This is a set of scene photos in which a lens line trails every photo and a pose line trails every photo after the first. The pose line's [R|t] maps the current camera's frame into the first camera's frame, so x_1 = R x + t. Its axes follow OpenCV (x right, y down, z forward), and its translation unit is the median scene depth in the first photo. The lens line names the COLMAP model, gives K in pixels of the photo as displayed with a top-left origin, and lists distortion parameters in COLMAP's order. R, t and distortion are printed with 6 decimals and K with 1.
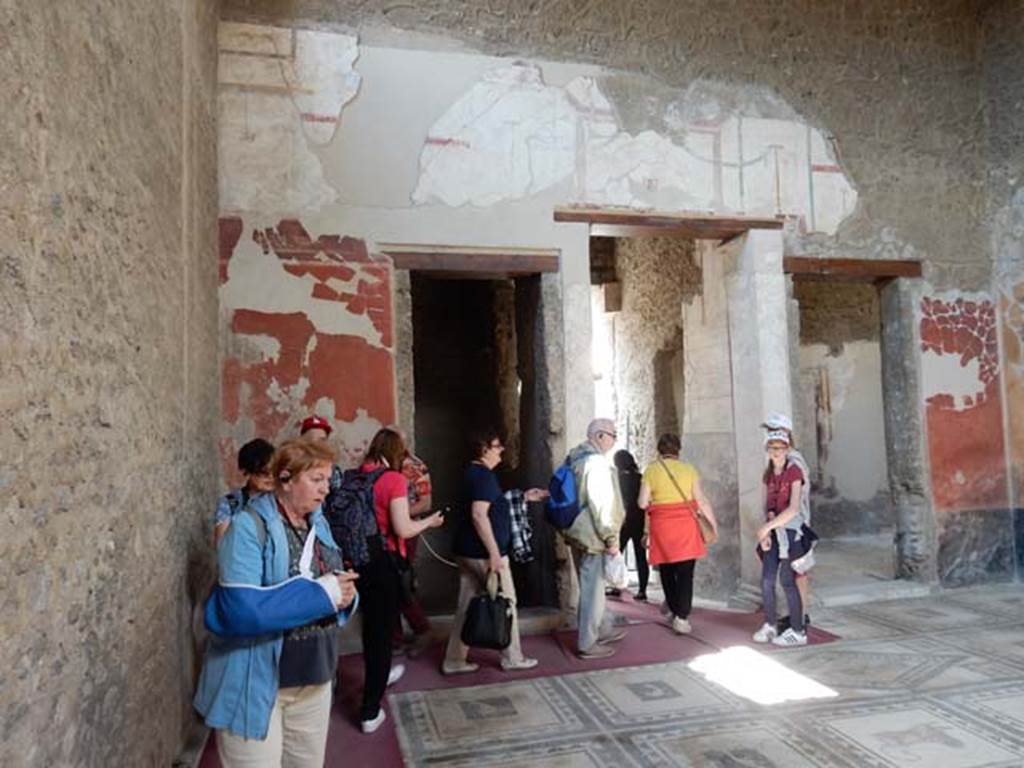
lens RADIAL K [[717.0, 0, 507.9], [0, 717.0, 386.5], [0, 0, 1]] dist [-0.026140, 0.002170]
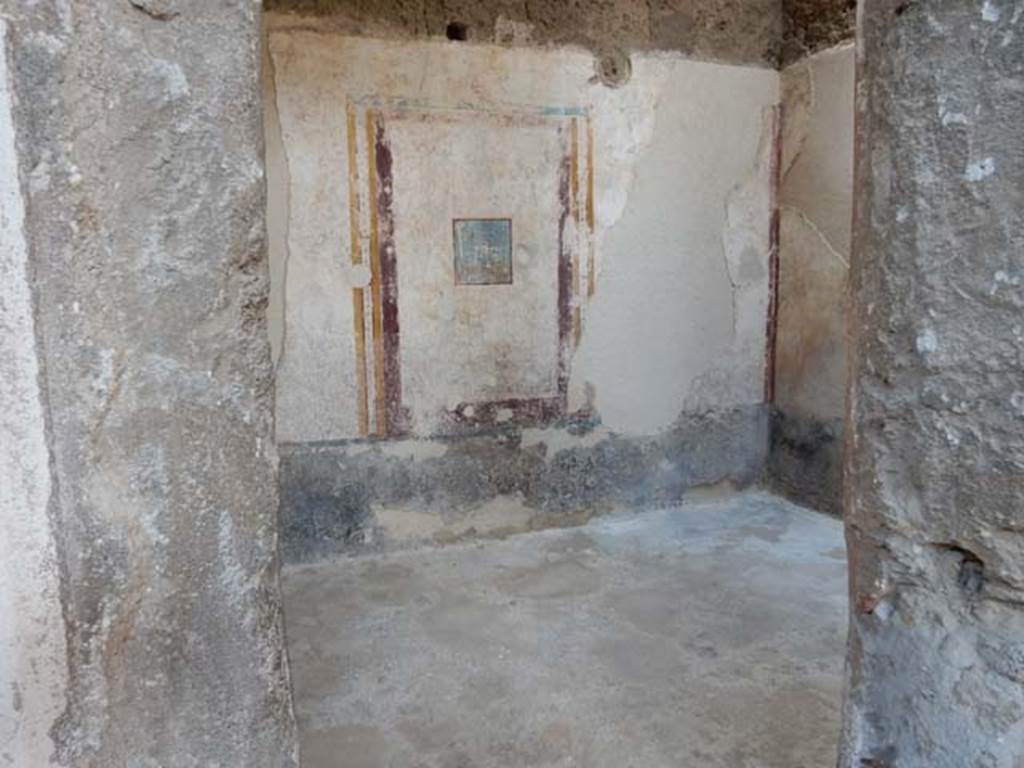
lens RADIAL K [[717.0, 0, 513.2], [0, 717.0, 383.4], [0, 0, 1]] dist [-0.026140, 0.002170]
pose [[0.948603, -0.033393, 0.314703, 0.277906], [-0.030086, 0.980398, 0.194718, 0.045188], [-0.315036, -0.194178, 0.929003, 0.618067]]
